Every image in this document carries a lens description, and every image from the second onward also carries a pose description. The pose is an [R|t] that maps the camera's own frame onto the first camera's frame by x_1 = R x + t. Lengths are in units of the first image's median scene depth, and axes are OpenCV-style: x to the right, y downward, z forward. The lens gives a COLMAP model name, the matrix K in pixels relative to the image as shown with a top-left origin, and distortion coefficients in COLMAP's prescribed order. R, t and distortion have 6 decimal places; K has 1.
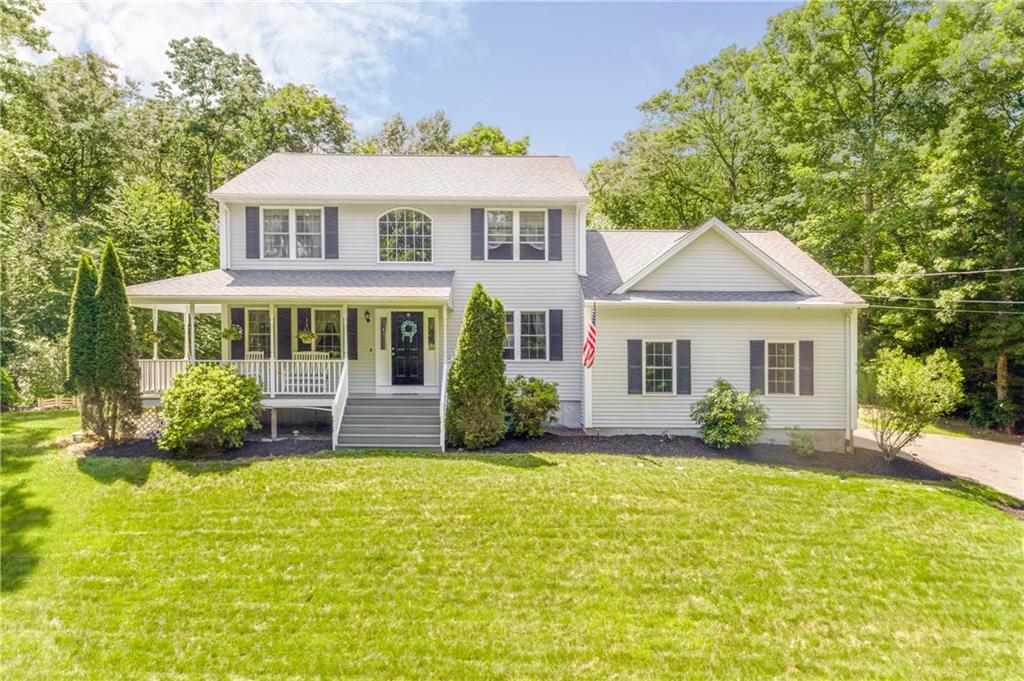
lens RADIAL K [[716.3, 0, 492.4], [0, 716.3, 353.4], [0, 0, 1]] dist [0.038337, 0.000040]
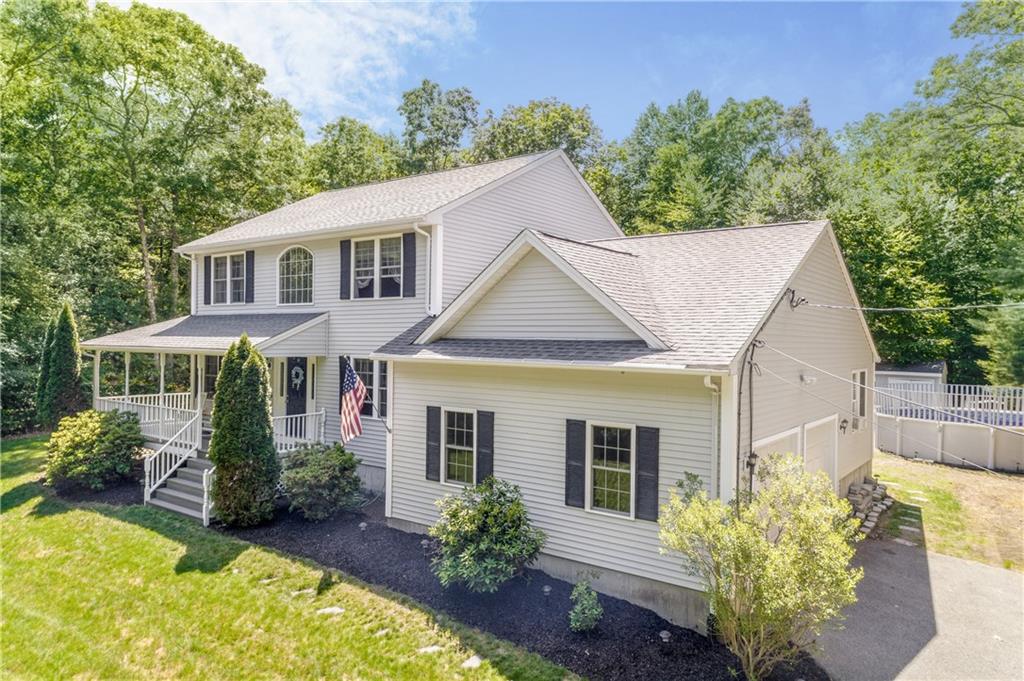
lens RADIAL K [[688.6, 0, 512.0], [0, 688.6, 340.5], [0, 0, 1]] dist [0.042095, 0.002366]
pose [[0.788008, 0.006356, -0.615632, 0.690046], [-0.004488, 0.999979, 0.004579, -0.089545], [0.615648, -0.000845, 0.788021, 0.488867]]
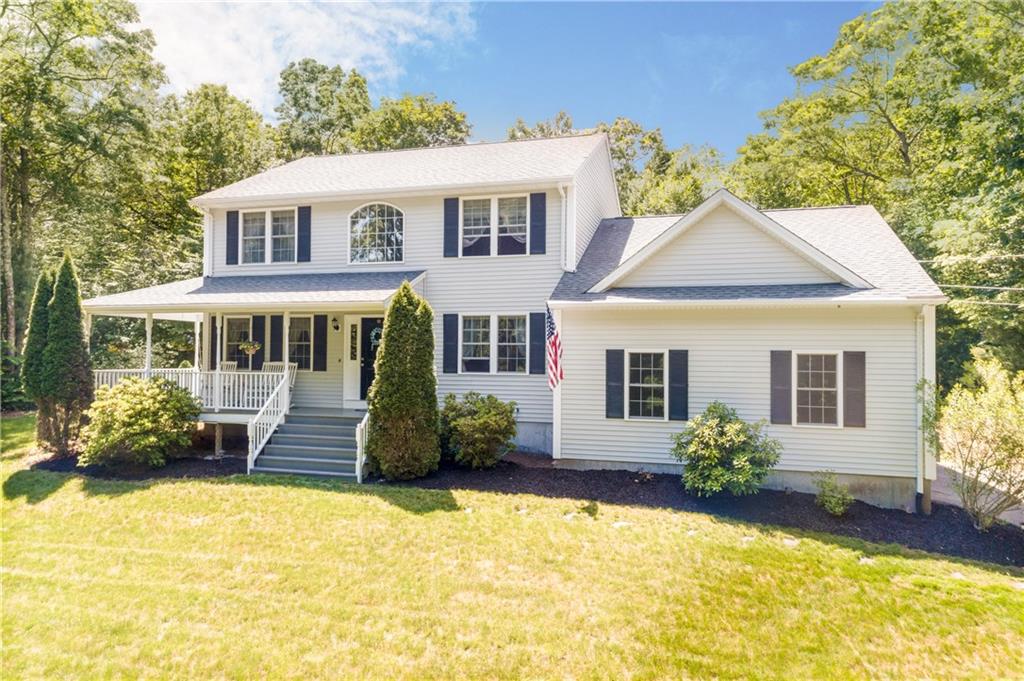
lens RADIAL K [[688.6, 0, 512.0], [0, 688.6, 340.5], [0, 0, 1]] dist [0.042095, 0.002366]
pose [[0.956667, -0.003515, -0.291162, 0.309040], [-0.001561, 0.999851, -0.017200, -0.015839], [0.291179, 0.016909, 0.956519, 0.234660]]
